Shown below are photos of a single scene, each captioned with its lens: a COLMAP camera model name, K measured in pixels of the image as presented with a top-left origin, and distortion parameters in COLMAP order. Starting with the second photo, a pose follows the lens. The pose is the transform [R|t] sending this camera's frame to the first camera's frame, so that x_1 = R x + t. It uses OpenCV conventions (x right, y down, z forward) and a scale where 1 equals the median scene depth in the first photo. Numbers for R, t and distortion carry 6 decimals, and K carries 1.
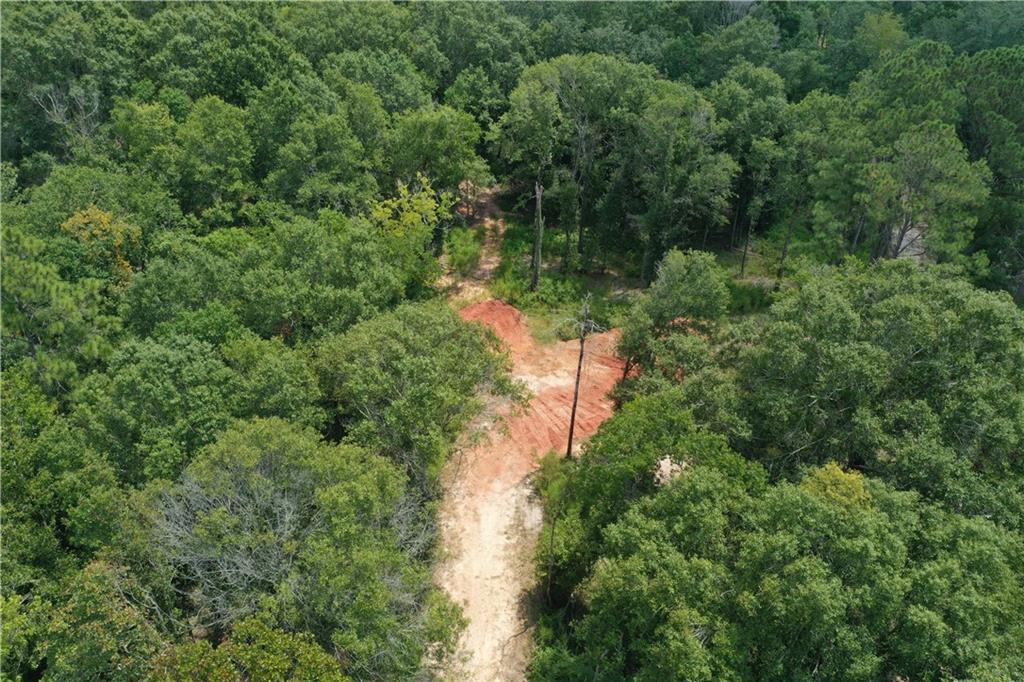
lens RADIAL K [[809.3, 0, 512.0], [0, 809.3, 341.0], [0, 0, 1]] dist [0.033158, 0.000185]
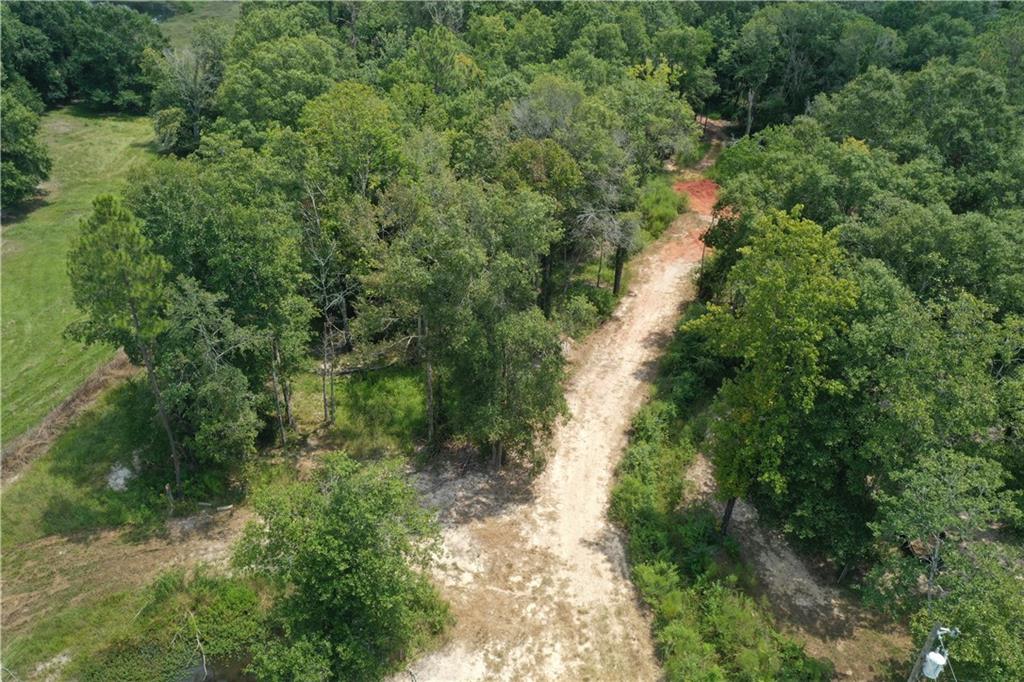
lens RADIAL K [[808.6, 0, 512.0], [0, 808.6, 341.0], [0, 0, 1]] dist [0.005025, 0.002330]
pose [[0.947433, 0.149888, -0.282672, 0.104366], [-0.158471, 0.987334, -0.007610, 0.308673], [0.277951, 0.052005, 0.959186, -0.400358]]
